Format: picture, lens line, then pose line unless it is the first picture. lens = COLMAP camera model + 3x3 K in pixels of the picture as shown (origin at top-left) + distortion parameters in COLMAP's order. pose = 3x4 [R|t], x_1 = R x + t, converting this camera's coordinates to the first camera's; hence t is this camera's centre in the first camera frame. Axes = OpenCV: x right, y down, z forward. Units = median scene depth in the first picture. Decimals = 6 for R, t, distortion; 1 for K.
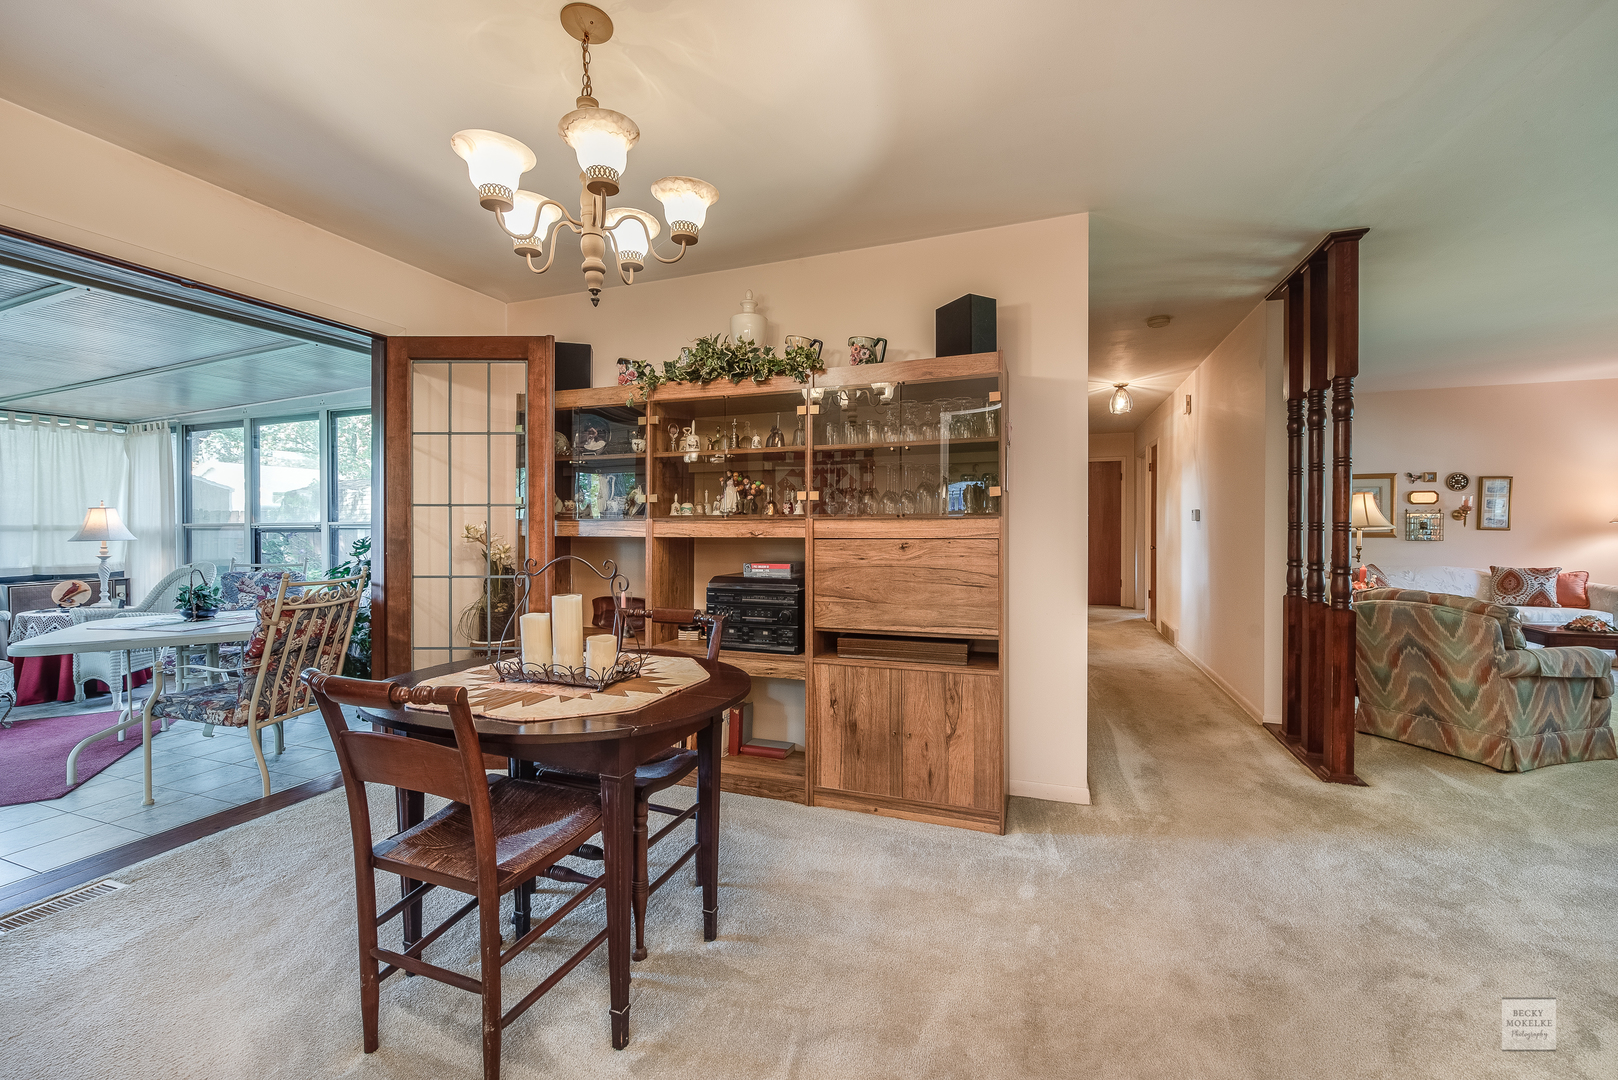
lens RADIAL K [[639.7, 0, 814.1], [0, 639.7, 532.0], [0, 0, 1]] dist [-0.013341, -0.000727]
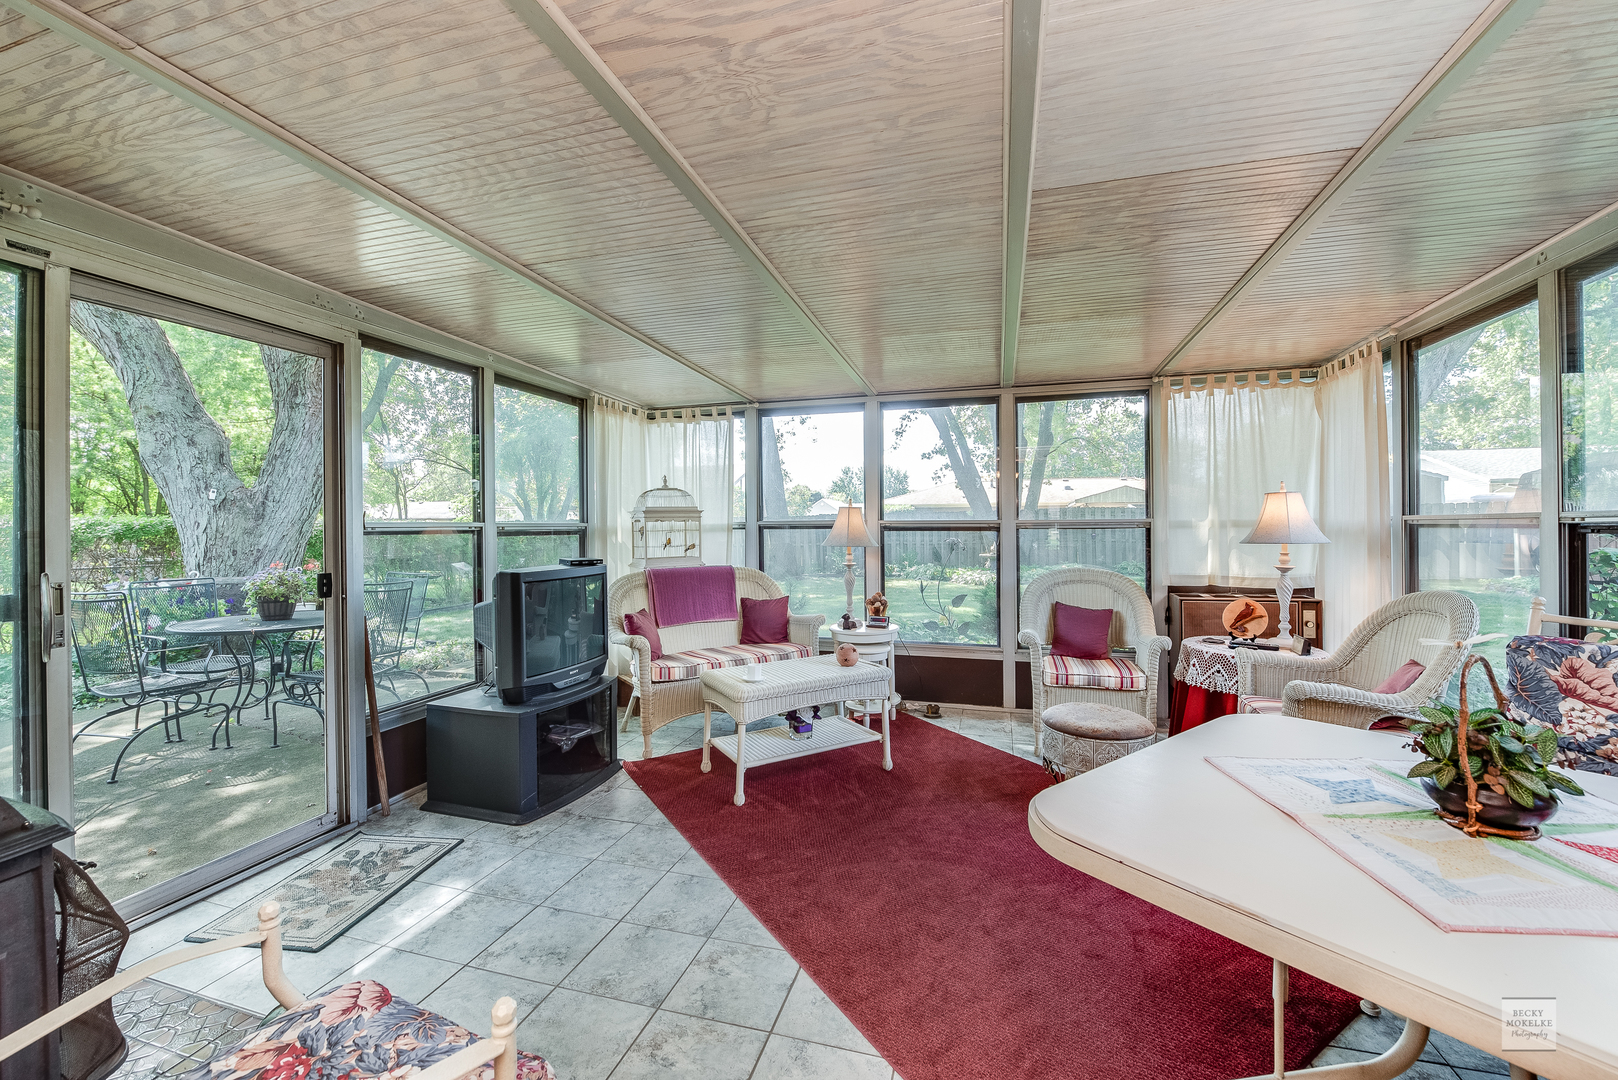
lens RADIAL K [[639.7, 0, 798.9], [0, 639.7, 524.4], [0, 0, 1]] dist [-0.013341, -0.000727]
pose [[0.035158, -0.001336, -0.999381, -0.498487], [-0.002031, 0.999997, -0.001408, -0.004027], [0.999380, 0.002079, 0.035155, 0.480561]]
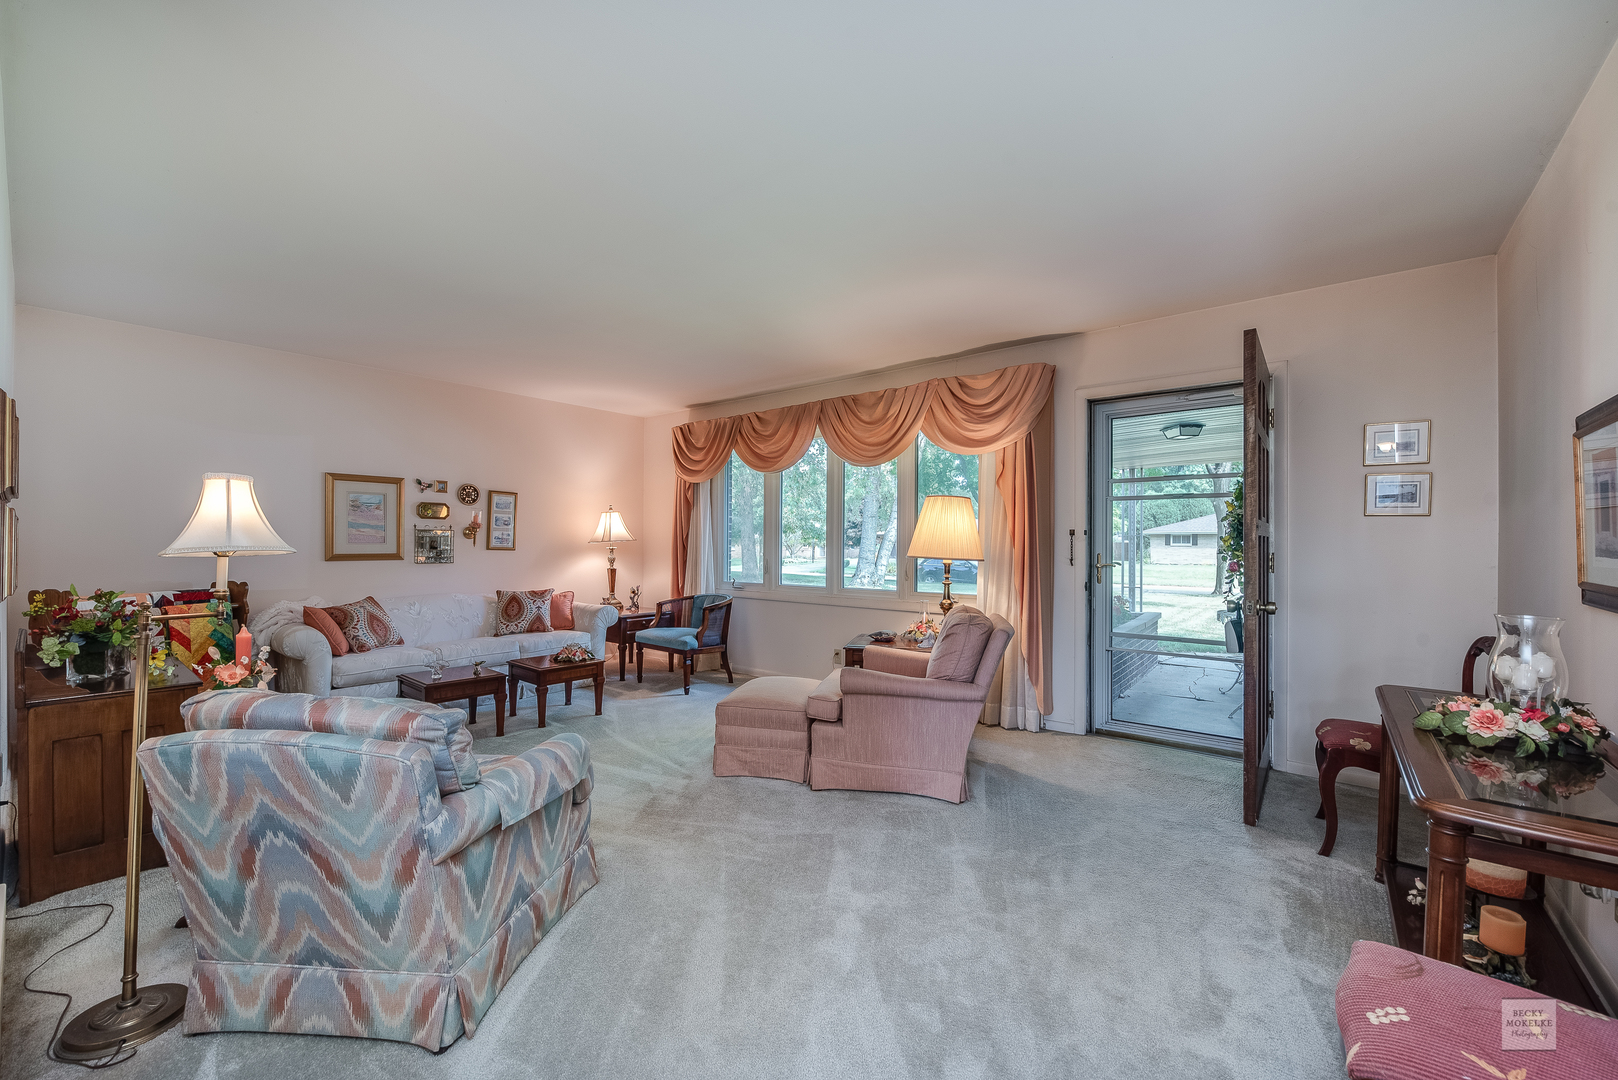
lens RADIAL K [[639.7, 0, 808.7], [0, 639.7, 538.0], [0, 0, 1]] dist [-0.013341, -0.000727]
pose [[0.326919, 0.013339, 0.944958, 0.421096], [0.003539, 0.999876, -0.015339, -0.005885], [-0.945046, 0.008359, 0.326831, 0.330736]]
